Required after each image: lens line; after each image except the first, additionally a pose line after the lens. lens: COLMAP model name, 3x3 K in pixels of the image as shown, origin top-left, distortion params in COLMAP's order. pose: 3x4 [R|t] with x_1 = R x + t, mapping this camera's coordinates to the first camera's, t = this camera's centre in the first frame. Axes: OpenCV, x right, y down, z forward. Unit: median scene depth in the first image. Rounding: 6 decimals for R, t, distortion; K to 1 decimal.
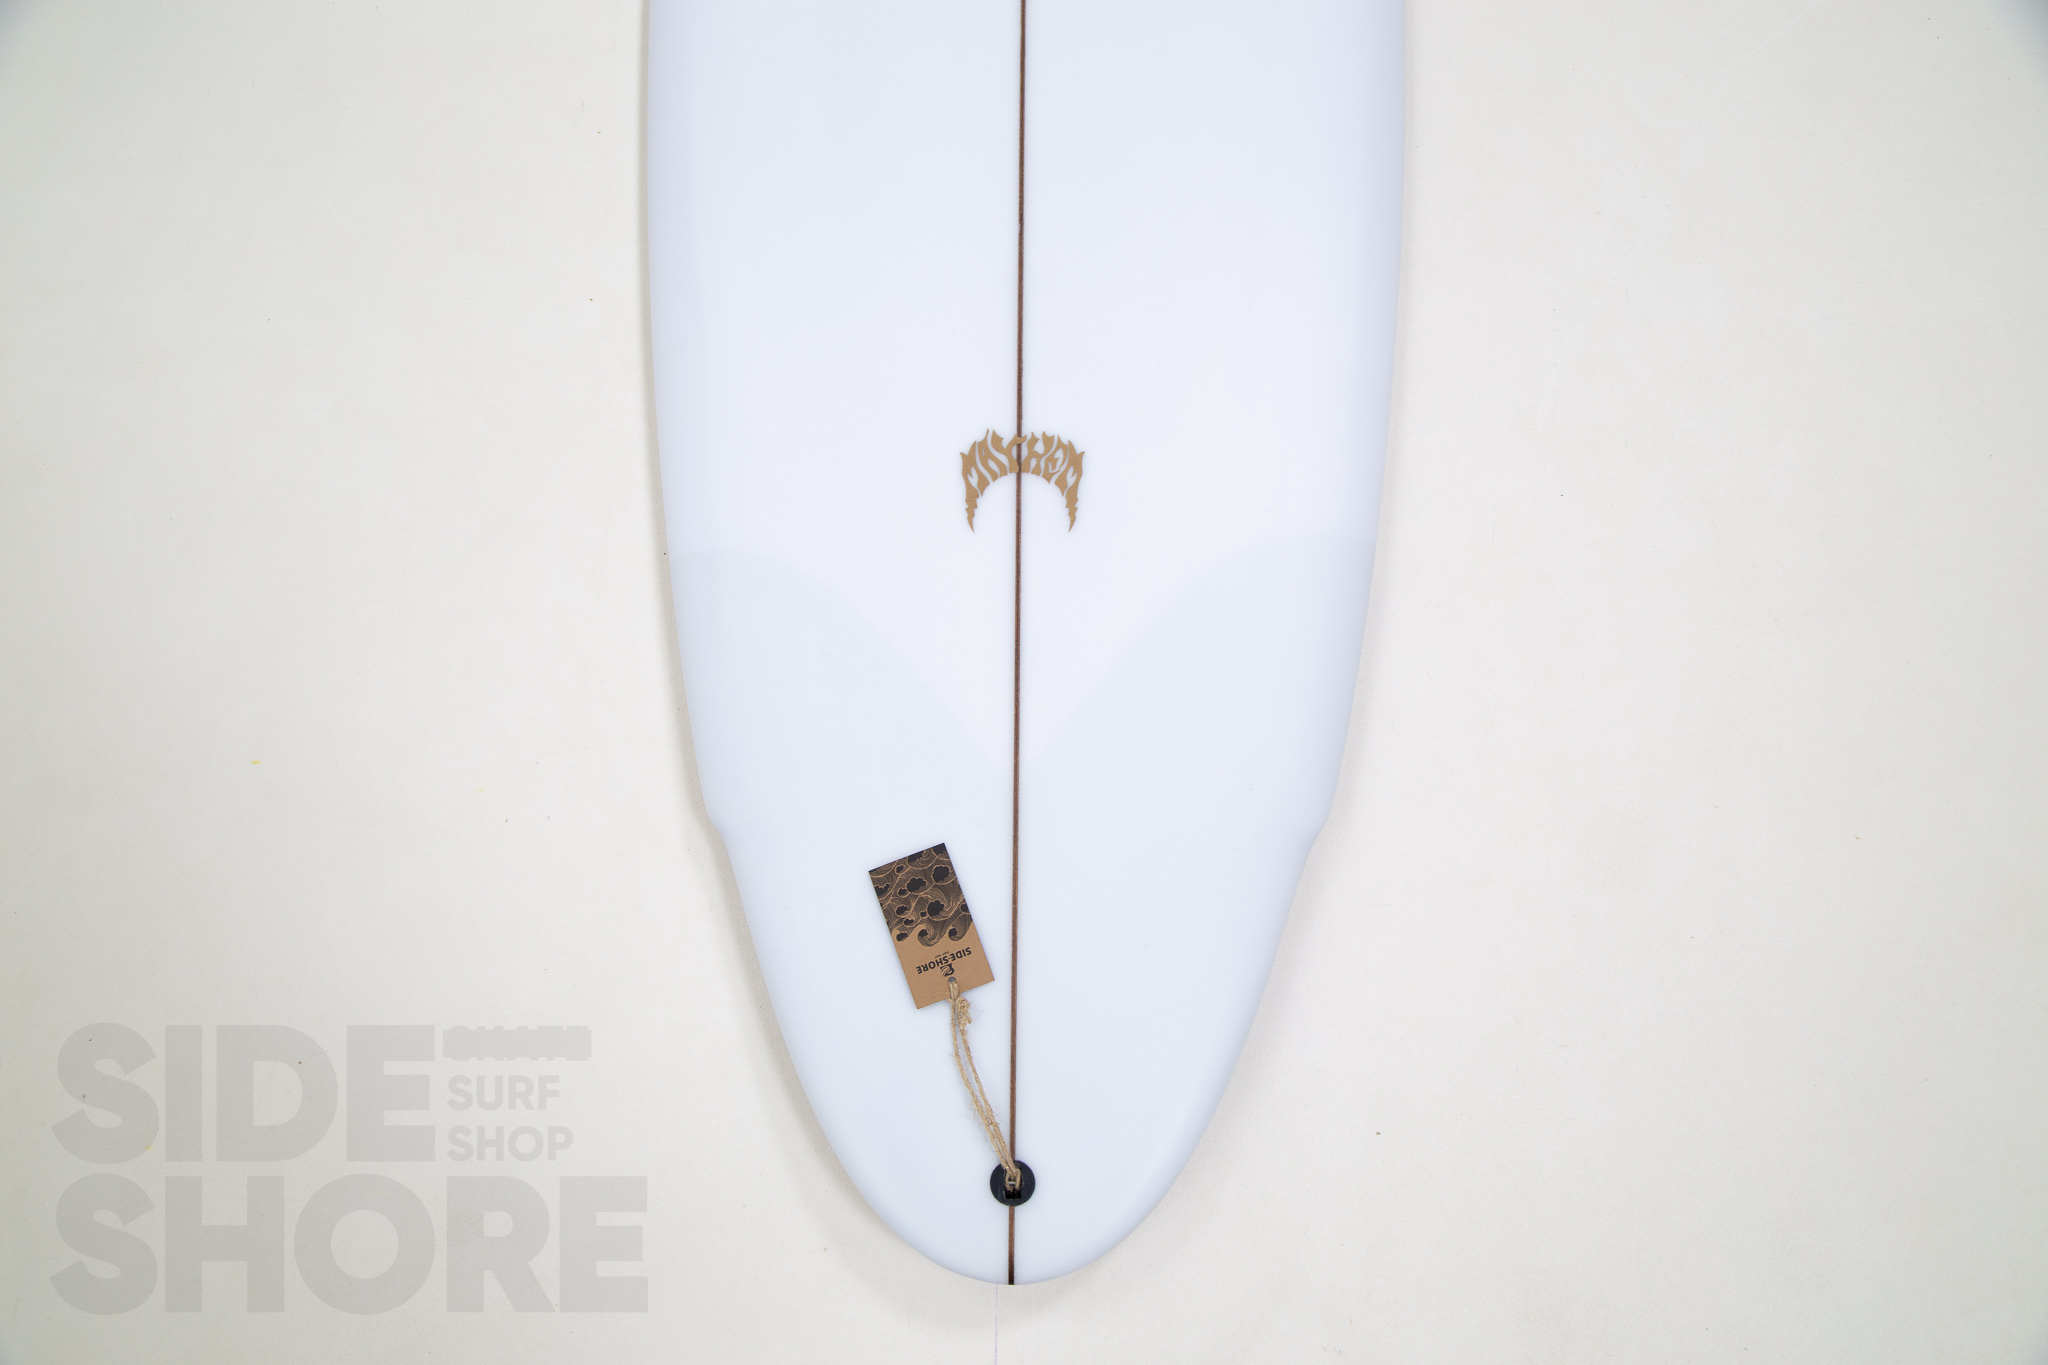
lens RADIAL K [[1657.5, 0, 1024.0], [0, 1657.5, 682.5], [0, 0, 1]] dist [-0.002537, 0.005056]
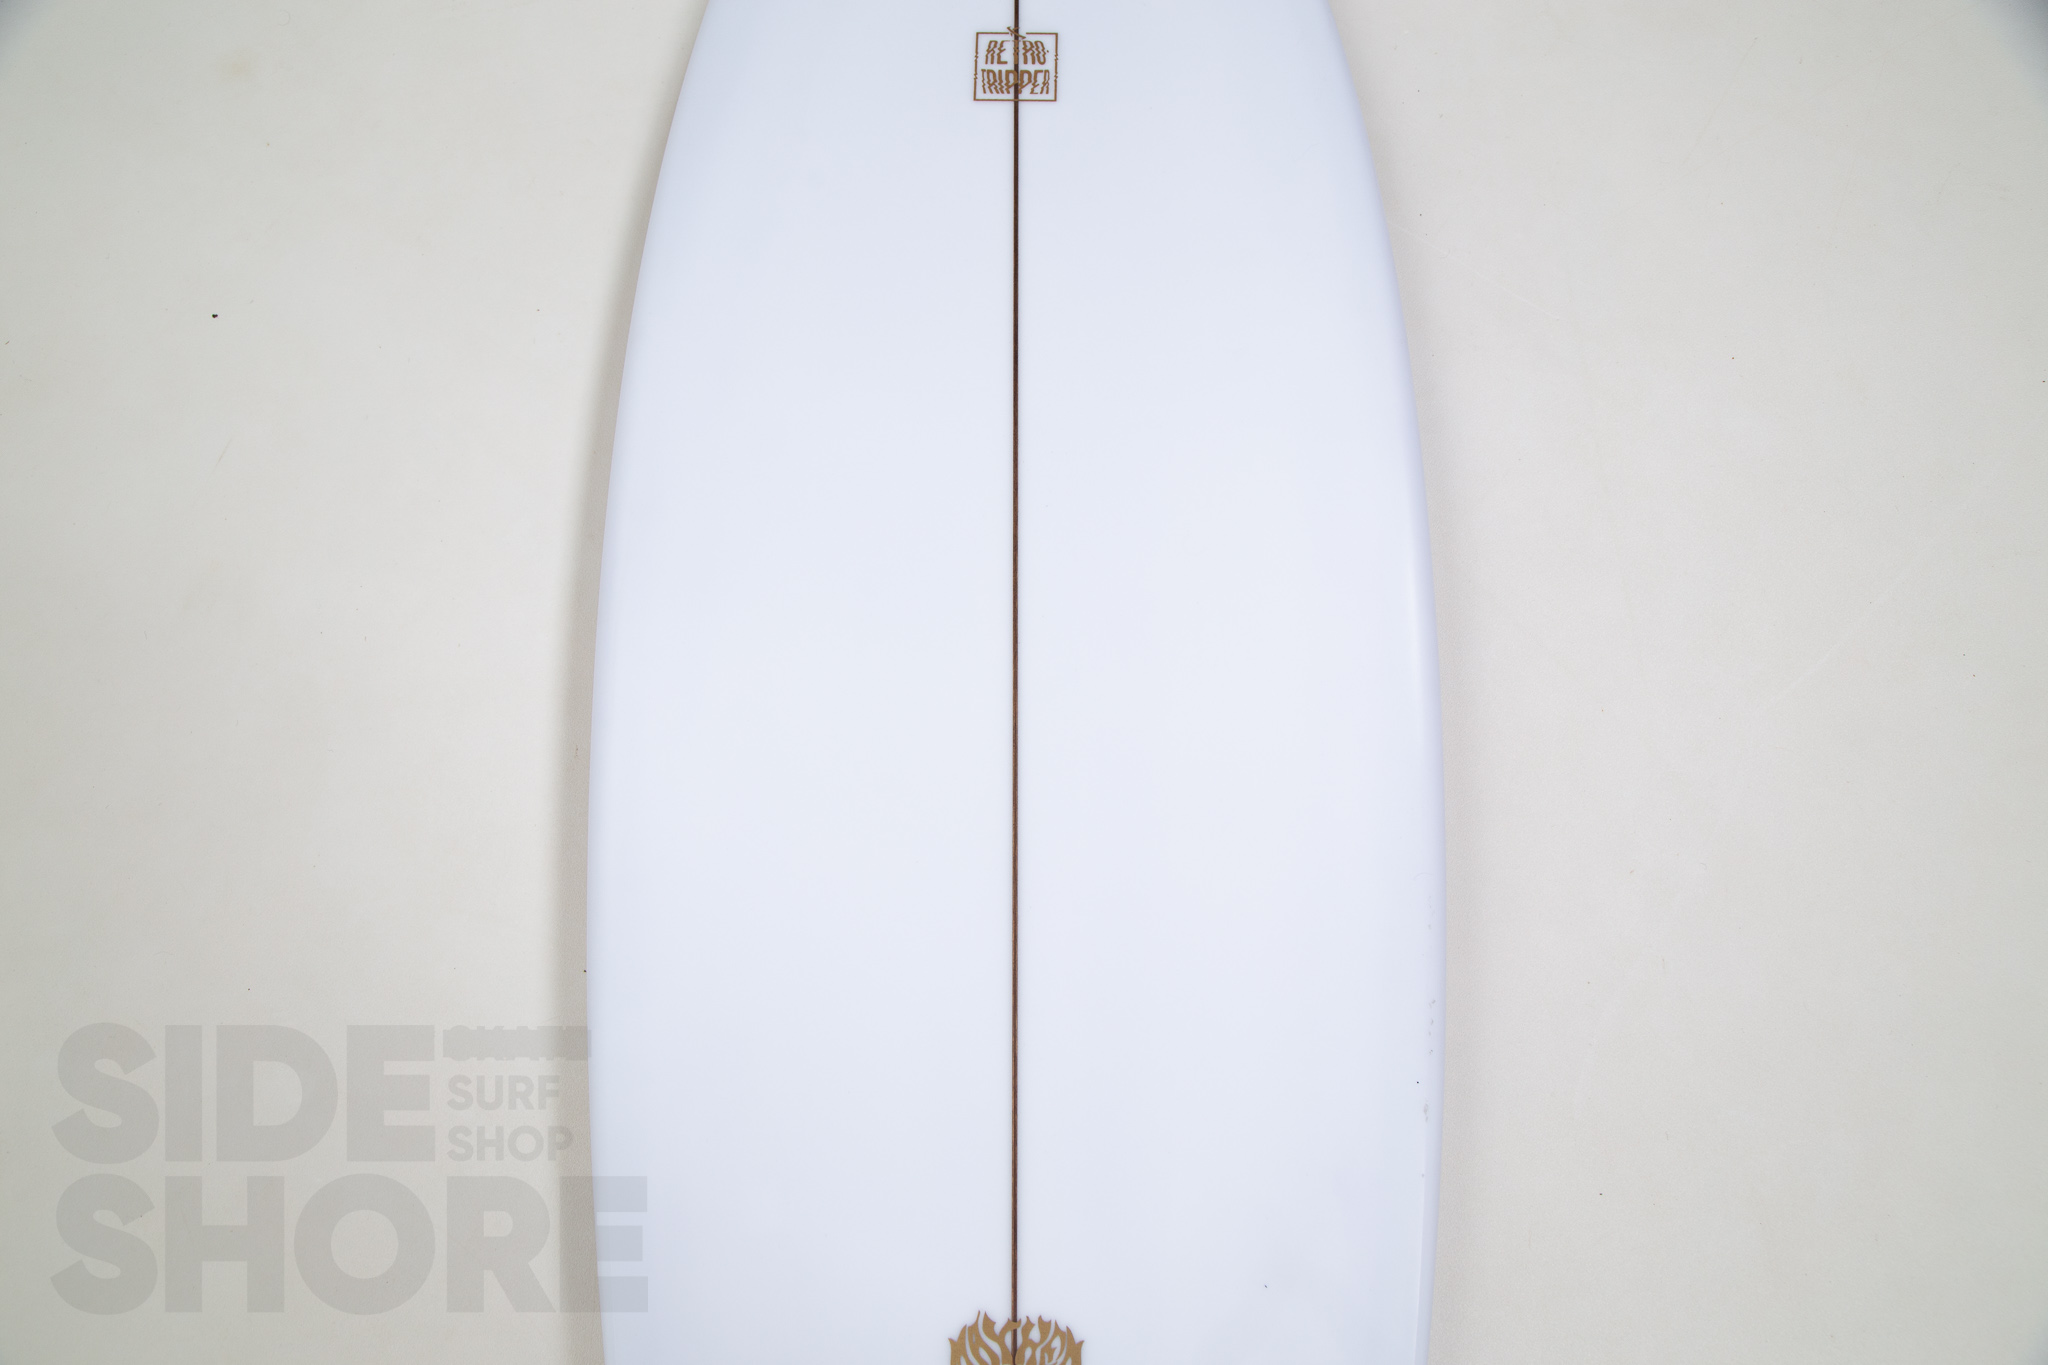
lens RADIAL K [[1657.5, 0, 1024.0], [0, 1657.5, 682.5], [0, 0, 1]] dist [-0.002537, 0.005056]
pose [[0.999985, -0.005178, 0.001914, 0.003370], [0.005164, 0.999959, 0.007478, -0.509216], [-0.001952, -0.007468, 0.999970, 0.084767]]
